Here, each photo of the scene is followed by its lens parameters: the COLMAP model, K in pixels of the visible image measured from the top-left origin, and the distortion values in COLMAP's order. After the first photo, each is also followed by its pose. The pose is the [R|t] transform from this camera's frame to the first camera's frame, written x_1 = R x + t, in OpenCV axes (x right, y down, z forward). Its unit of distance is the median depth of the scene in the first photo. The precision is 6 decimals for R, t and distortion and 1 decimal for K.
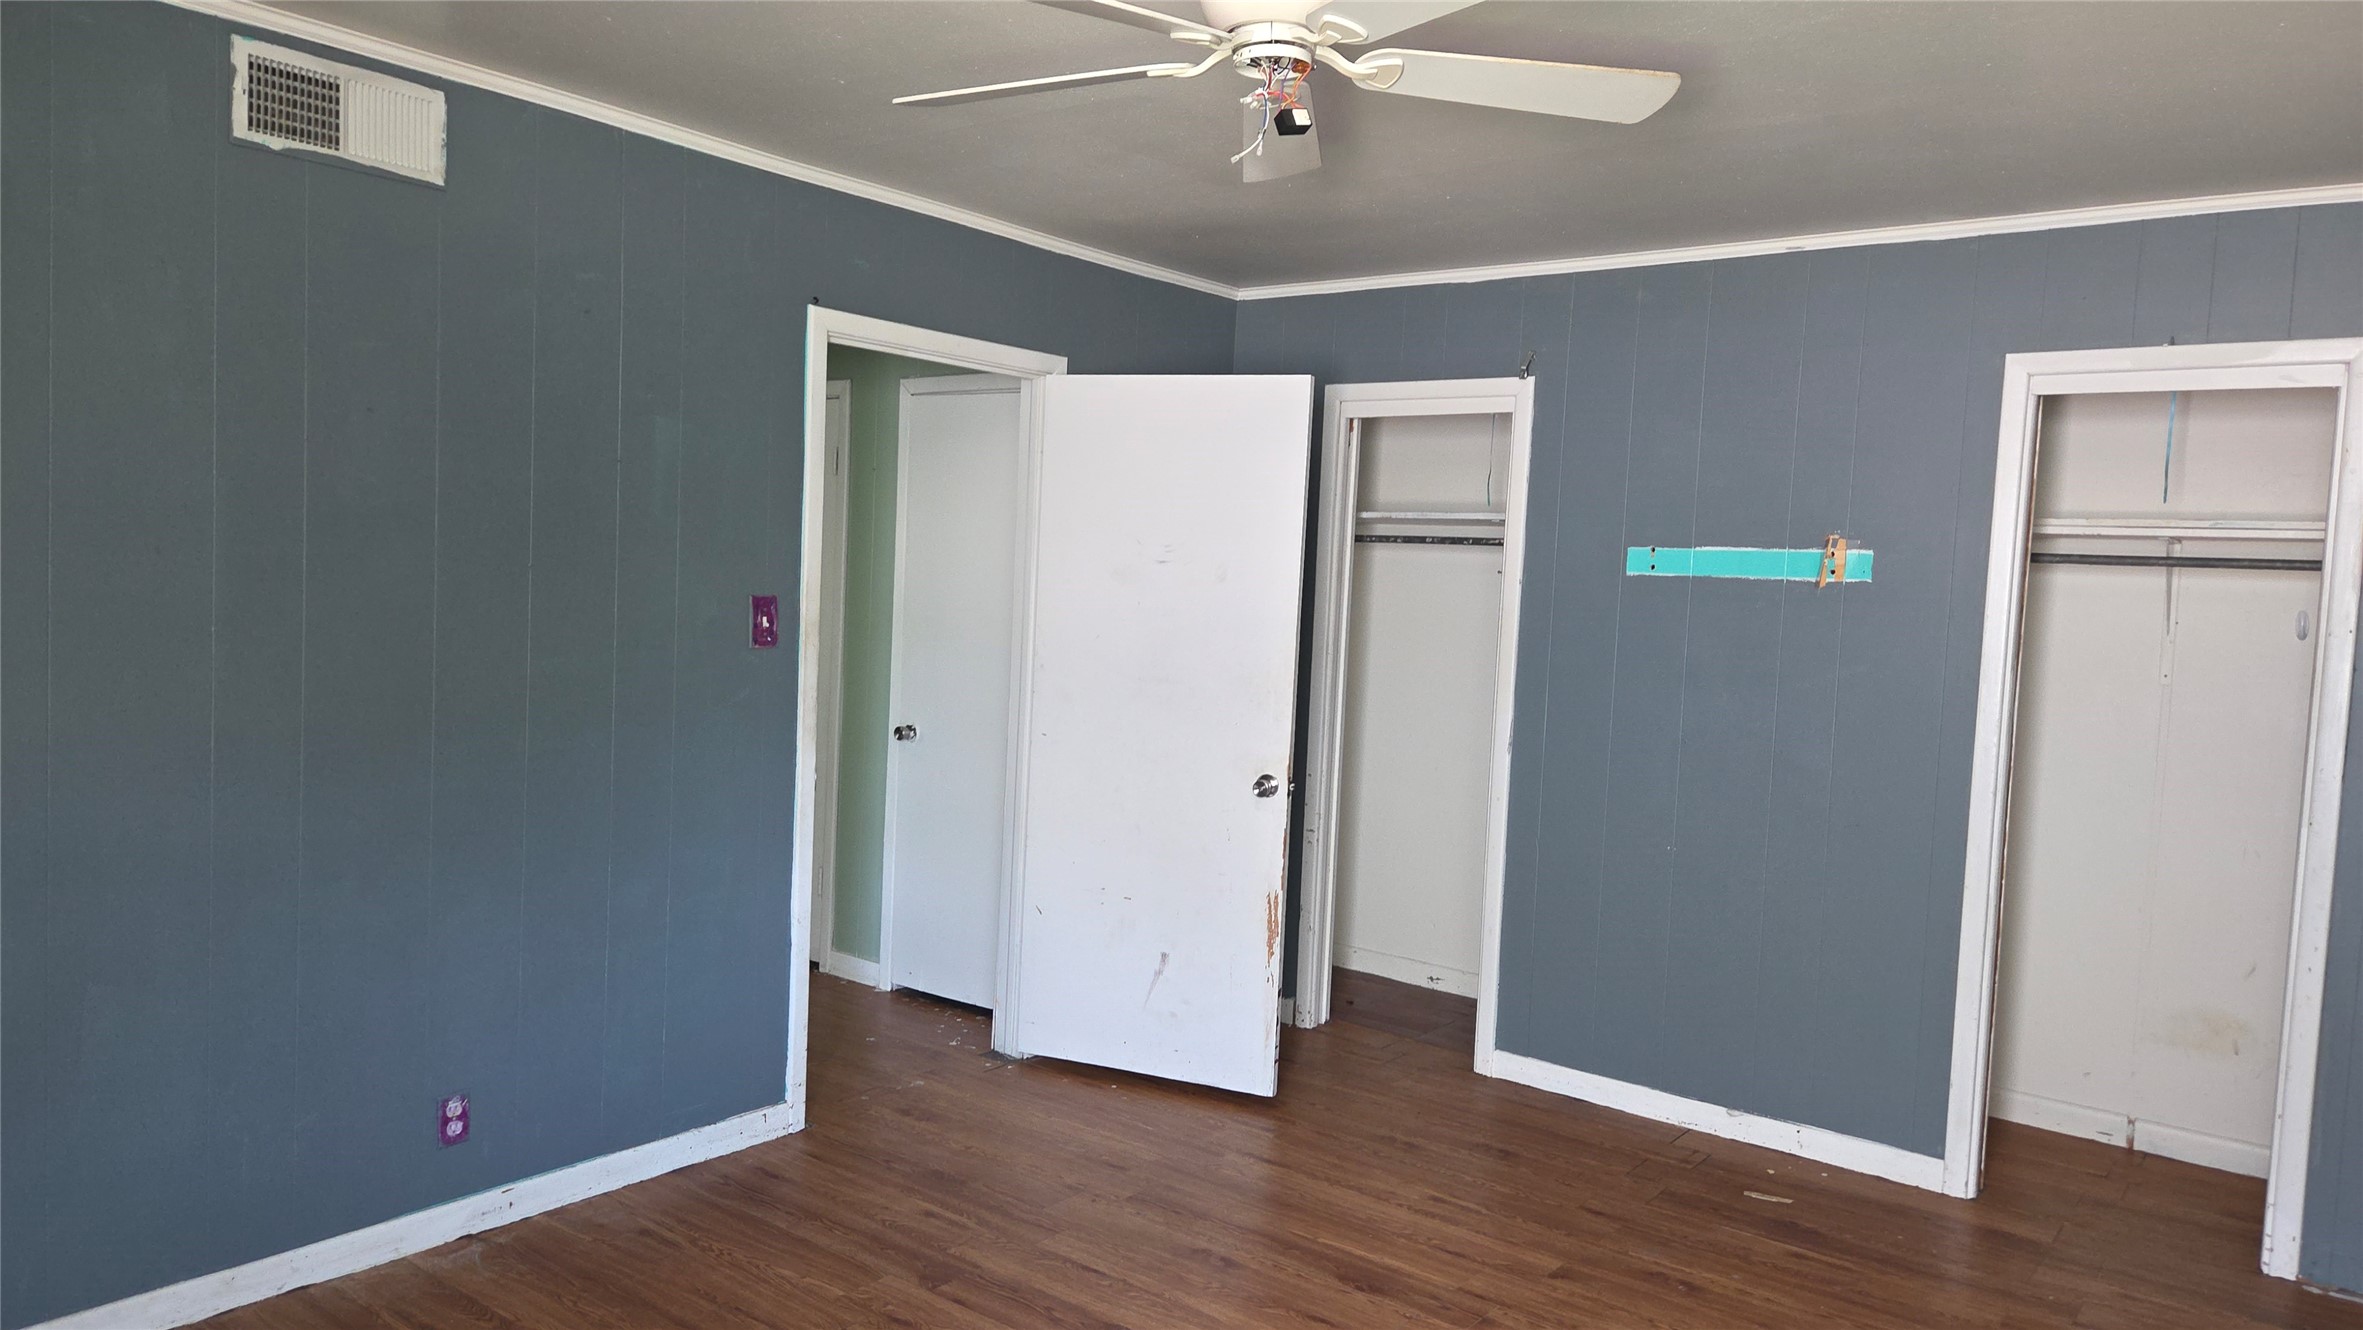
lens RADIAL K [[1566.1, 0, 1184.7], [0, 1566.1, 648.1], [0, 0, 1]] dist [0.080826, -0.074774]
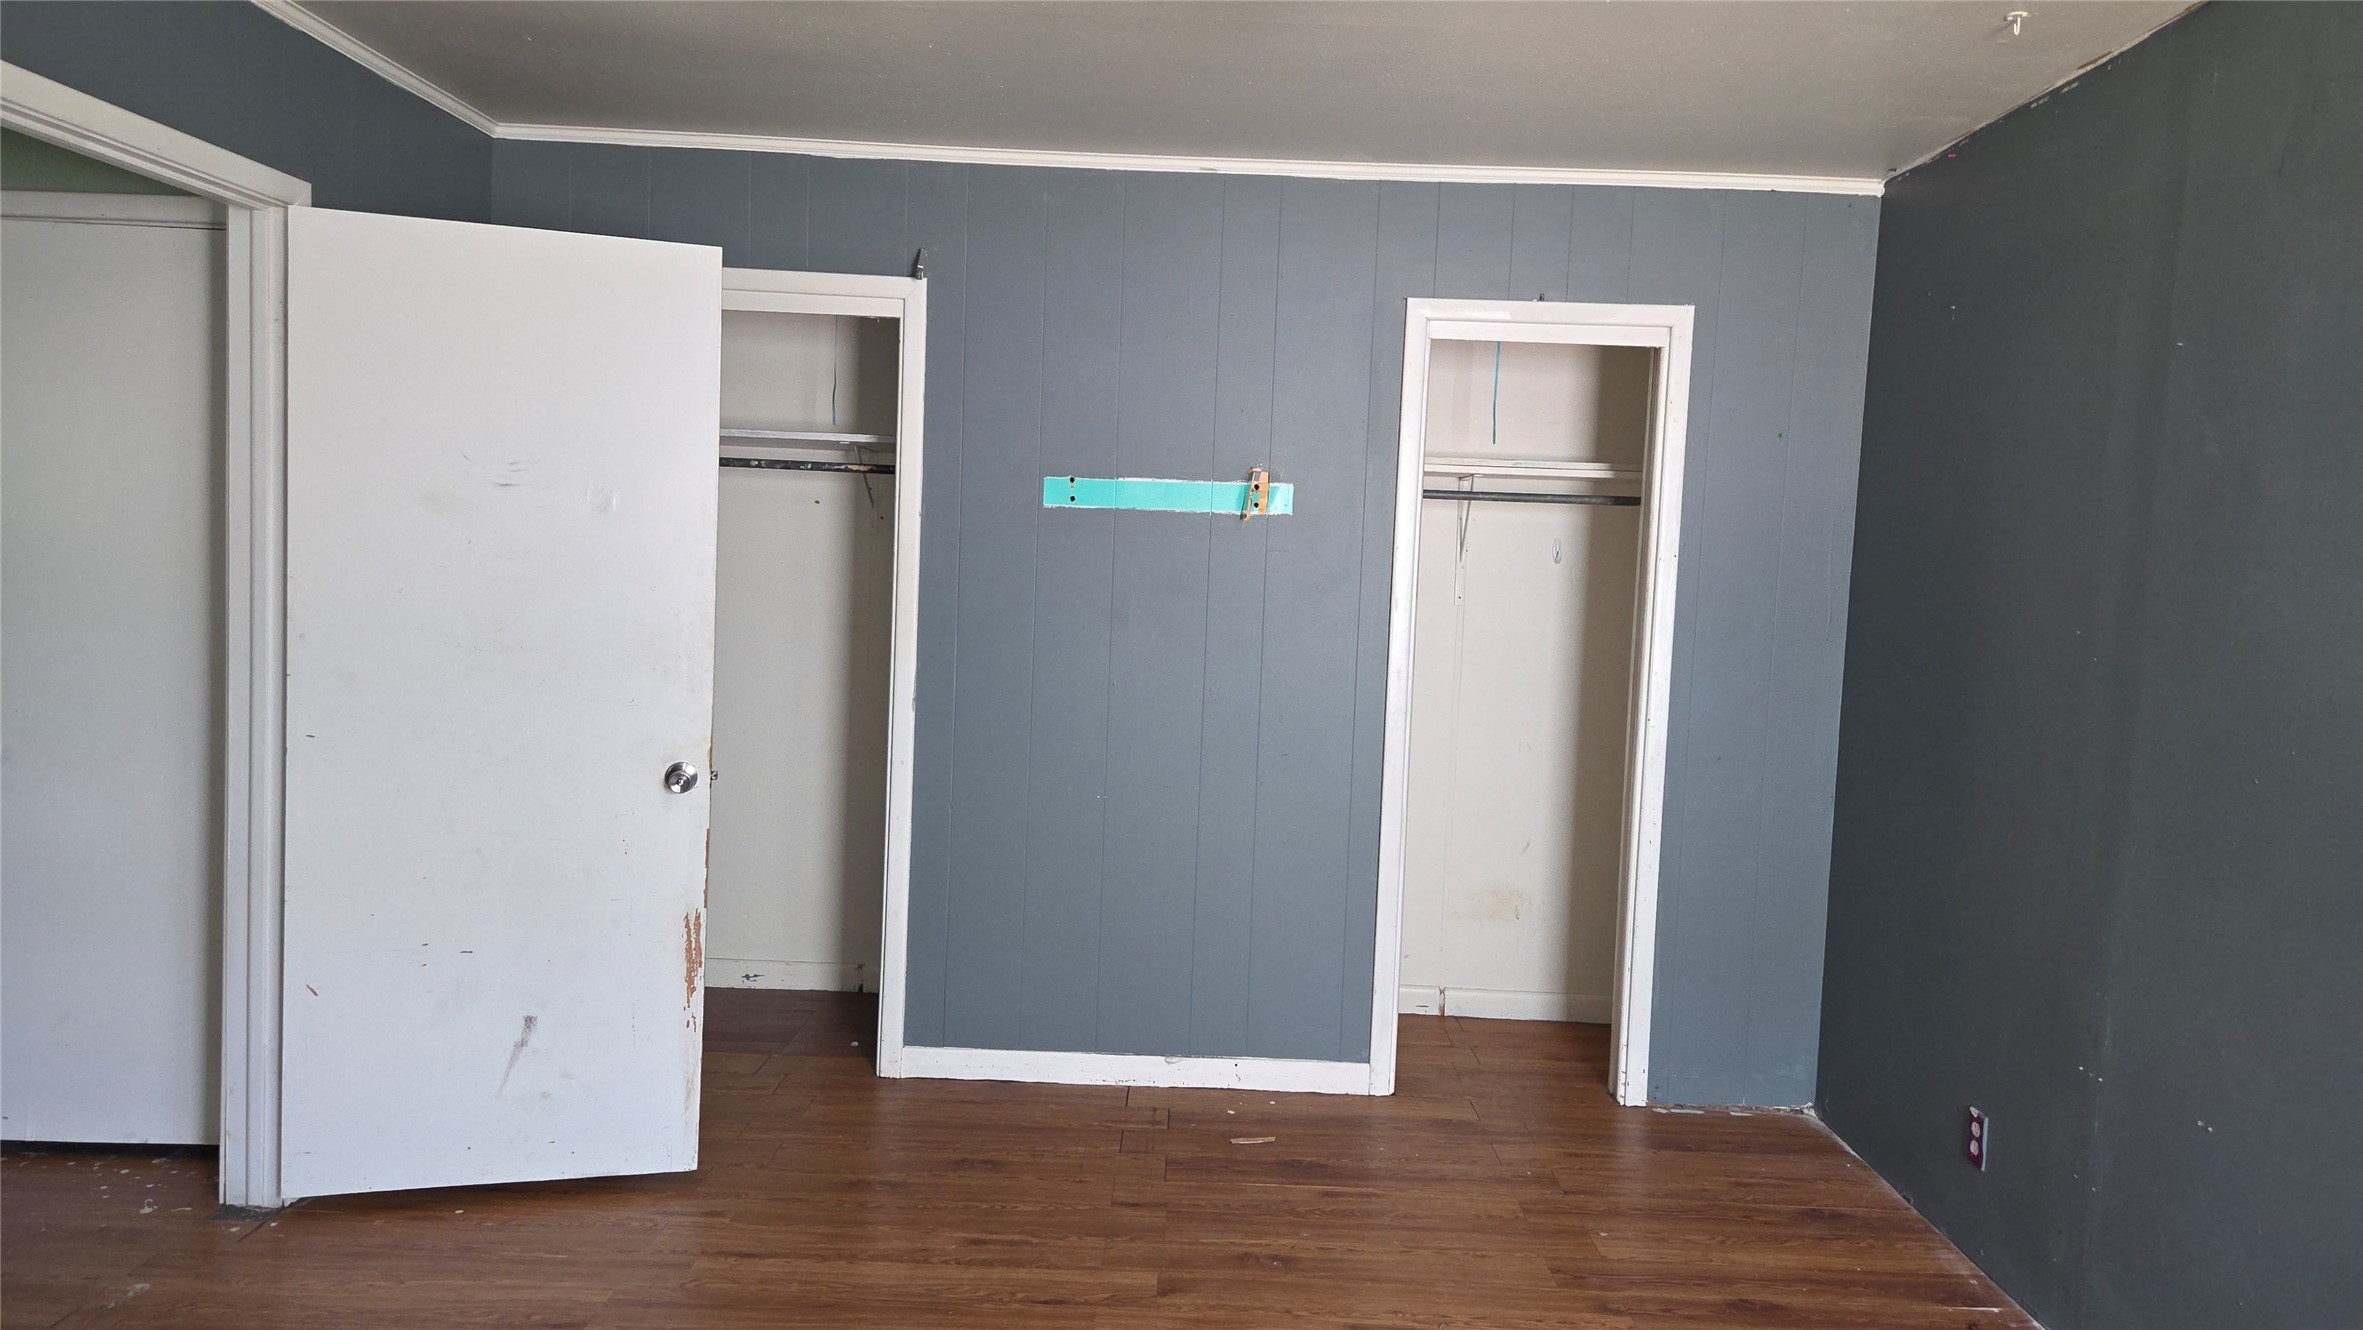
lens RADIAL K [[1566.1, 0, 1184.7], [0, 1566.1, 648.1], [0, 0, 1]] dist [0.080826, -0.074774]
pose [[0.794599, -0.052104, 0.604894, -0.222953], [0.026075, 0.998320, 0.051739, -0.010040], [-0.606574, -0.025339, 0.794623, 0.235730]]
